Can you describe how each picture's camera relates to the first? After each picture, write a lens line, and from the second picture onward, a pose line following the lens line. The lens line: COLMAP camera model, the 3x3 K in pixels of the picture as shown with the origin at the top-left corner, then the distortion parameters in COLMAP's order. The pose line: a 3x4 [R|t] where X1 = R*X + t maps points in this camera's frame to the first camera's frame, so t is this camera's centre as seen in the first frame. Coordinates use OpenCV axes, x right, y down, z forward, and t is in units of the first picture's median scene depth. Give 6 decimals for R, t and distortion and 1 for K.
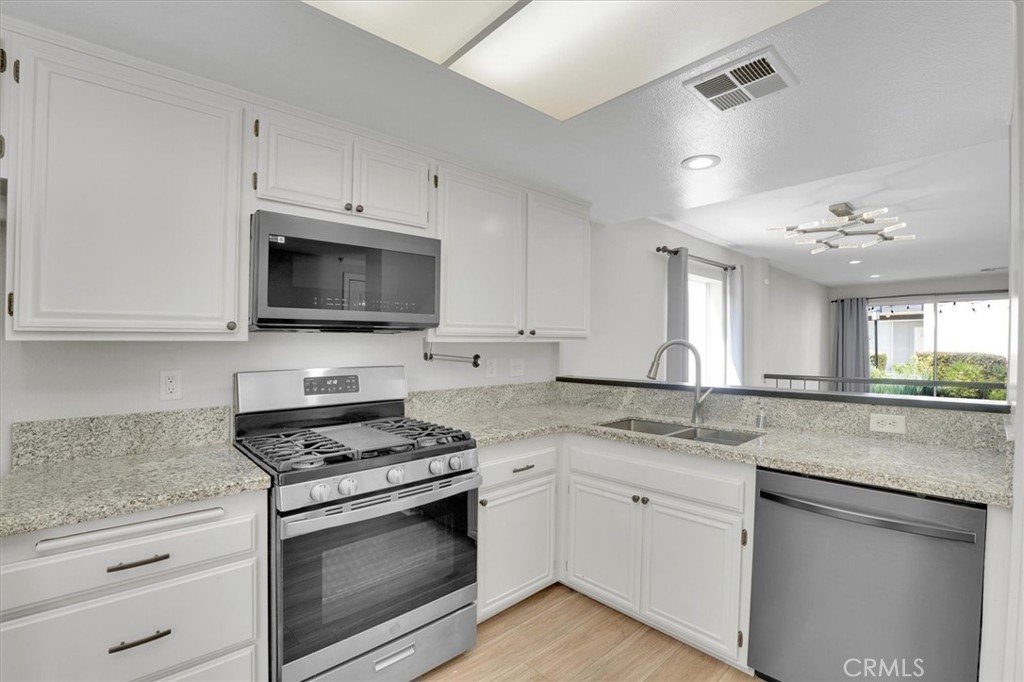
lens RADIAL K [[458.8, 0, 495.2], [0, 458.8, 354.8], [0, 0, 1]] dist [-0.064095, 0.011439]
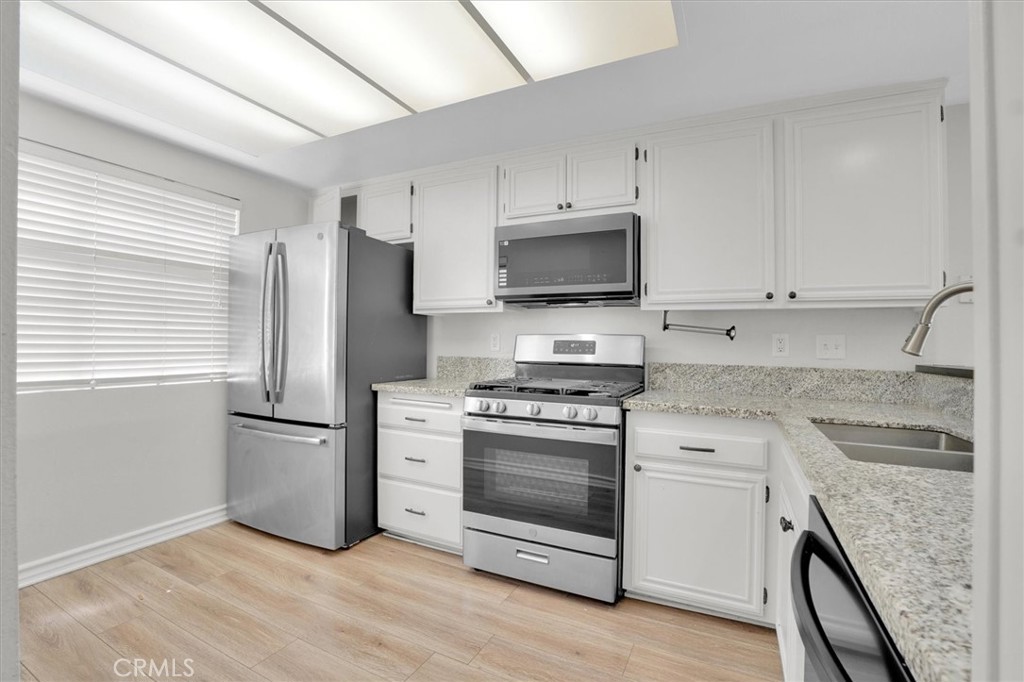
lens RADIAL K [[469.9, 0, 526.7], [0, 469.9, 345.6], [0, 0, 1]] dist [-0.052169, 0.005155]
pose [[0.391287, 0.011025, -0.920203, 0.710776], [-0.043118, 0.999050, -0.006365, 0.067951], [0.919258, 0.042168, 0.391391, 0.328239]]
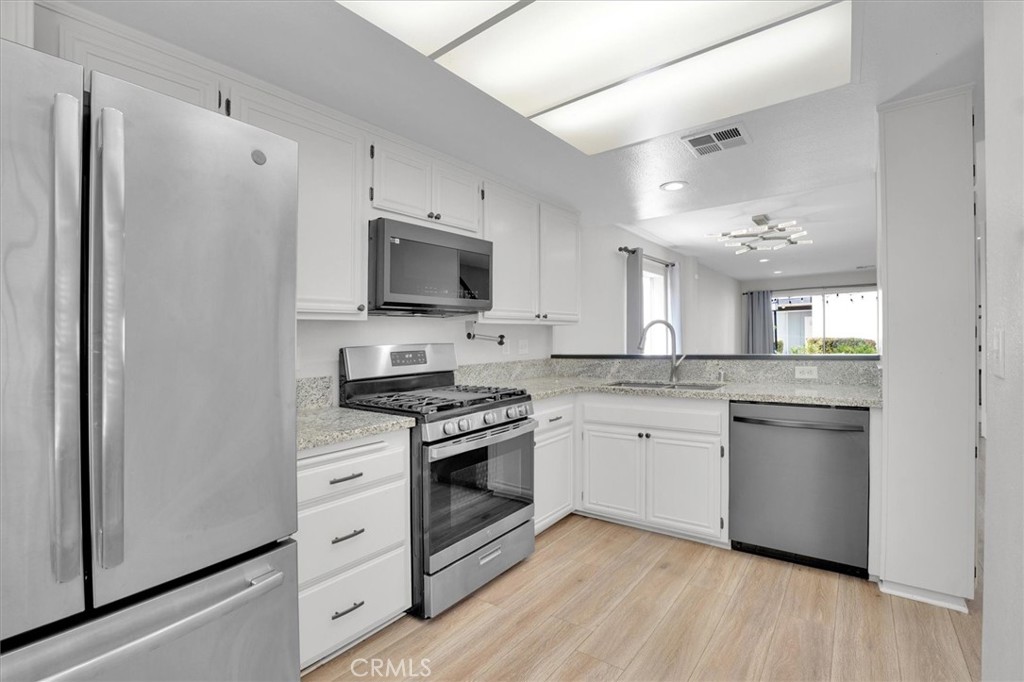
lens RADIAL K [[458.8, 0, 493.0], [0, 458.8, 356.8], [0, 0, 1]] dist [-0.064095, 0.011439]
pose [[0.986967, -0.026487, 0.158726, -0.295572], [0.024526, 0.999597, 0.014299, 0.045679], [-0.159040, -0.010220, 0.987219, -0.239657]]
